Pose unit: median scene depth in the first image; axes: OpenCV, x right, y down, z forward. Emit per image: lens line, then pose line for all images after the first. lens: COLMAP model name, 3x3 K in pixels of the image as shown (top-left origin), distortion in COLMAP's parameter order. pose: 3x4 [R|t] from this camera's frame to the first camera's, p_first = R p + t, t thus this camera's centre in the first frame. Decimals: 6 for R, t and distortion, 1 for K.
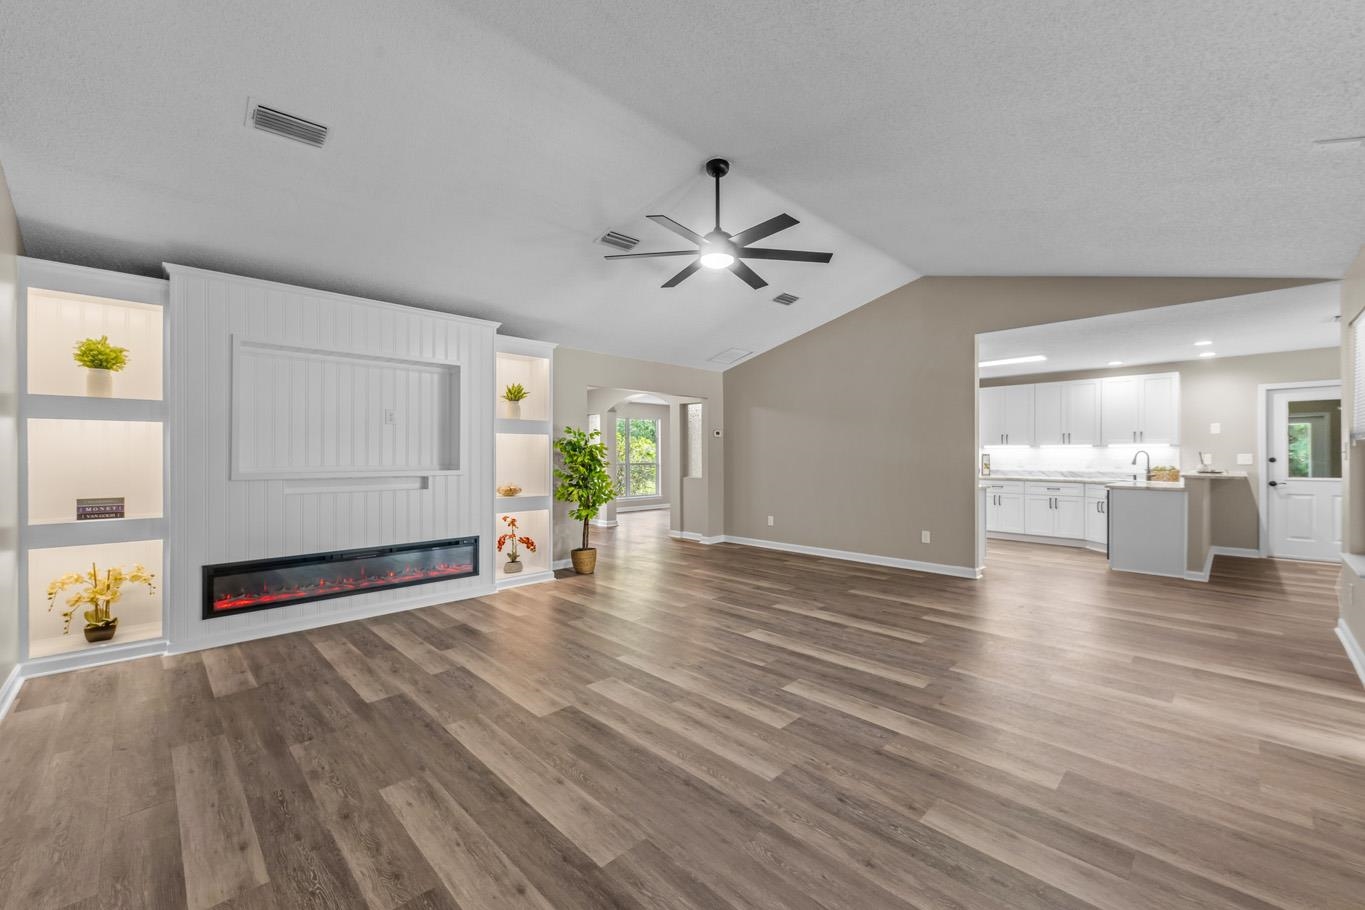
lens RADIAL K [[540.2, 0, 681.0], [0, 540.2, 458.5], [0, 0, 1]] dist [0.003037, -0.004066]
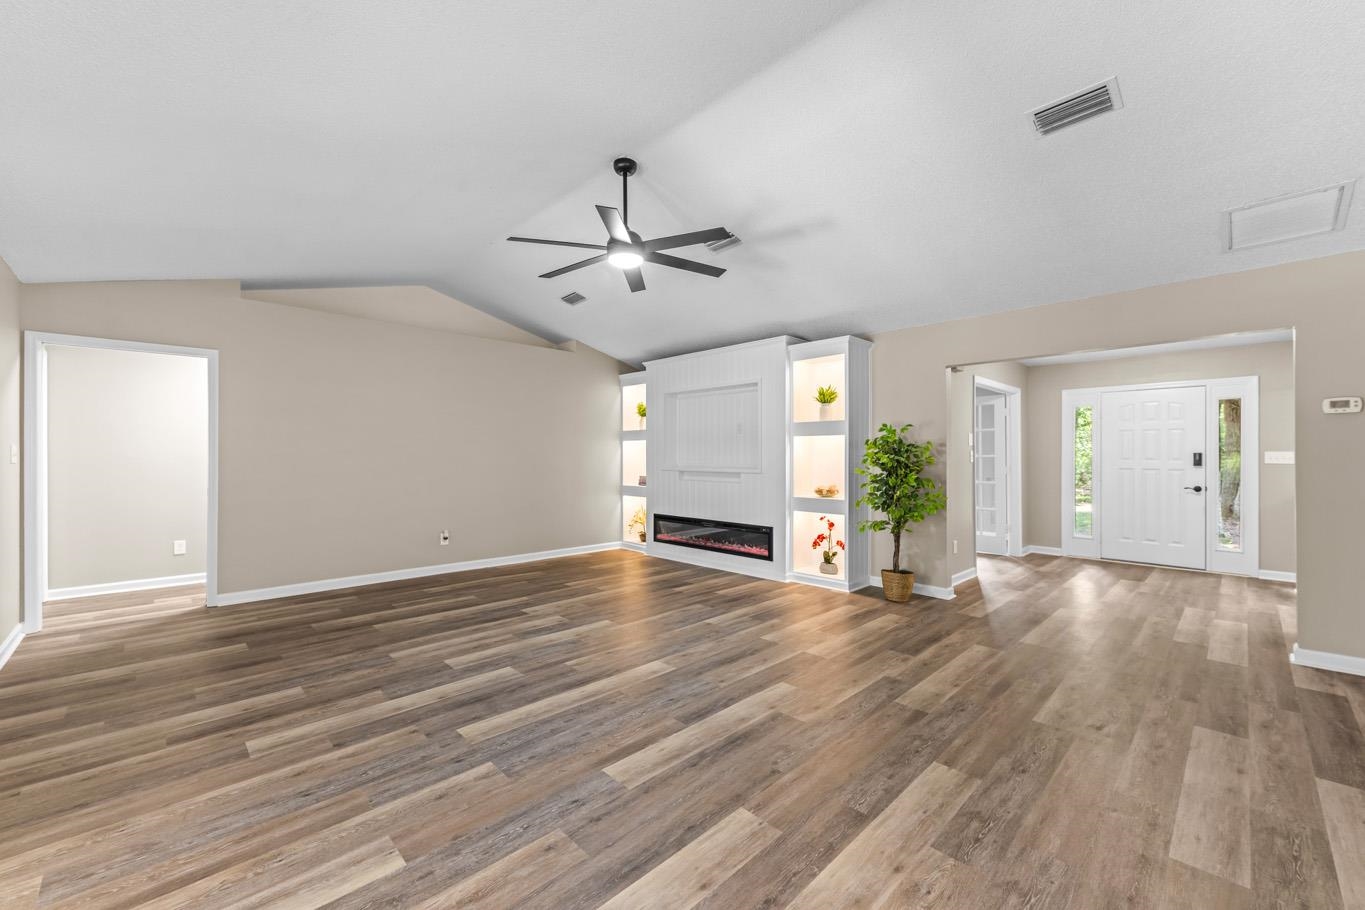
lens RADIAL K [[540.2, 0, 681.0], [0, 540.2, 458.5], [0, 0, 1]] dist [0.003037, -0.004066]
pose [[0.003847, 0.003935, -0.999985, 1.201590], [-0.008062, 0.999960, 0.003904, -0.009199], [0.999960, 0.008047, 0.003879, 1.246313]]
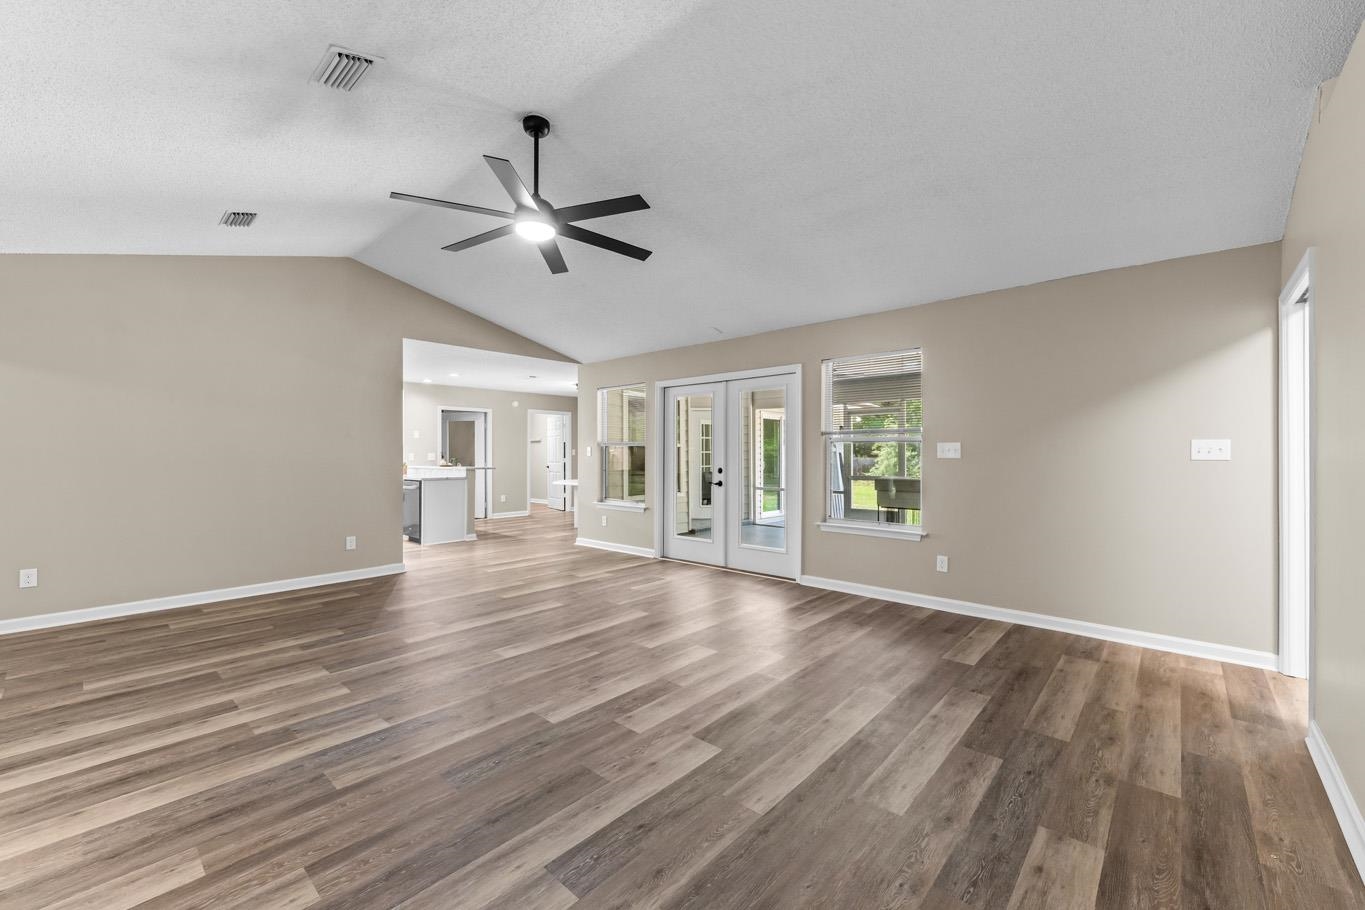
lens RADIAL K [[556.1, 0, 680.1], [0, 556.1, 447.8], [0, 0, 1]] dist [0.003168, -0.004546]
pose [[-0.057964, 0.008814, 0.998280, -0.967968], [0.008091, 0.999932, -0.008359, -0.004960], [-0.998286, 0.007593, -0.058031, 0.927468]]
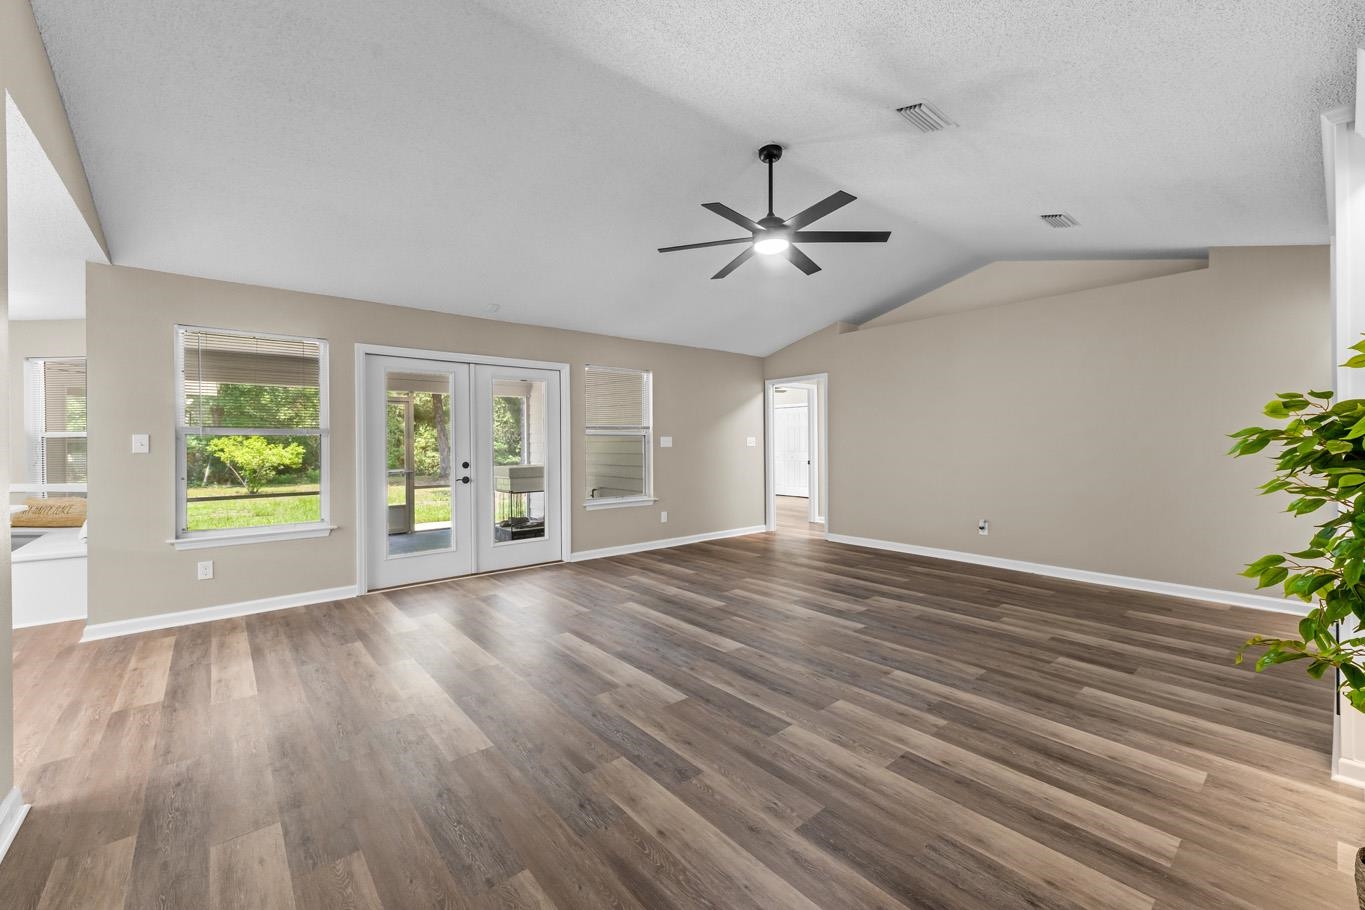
lens RADIAL K [[556.1, 0, 680.1], [0, 556.1, 447.8], [0, 0, 1]] dist [0.003168, -0.004546]
pose [[-0.997302, 0.007722, 0.072995, 0.184184], [0.008769, 0.999863, 0.014034, -0.013290], [-0.072877, 0.014636, -0.997234, 2.305037]]
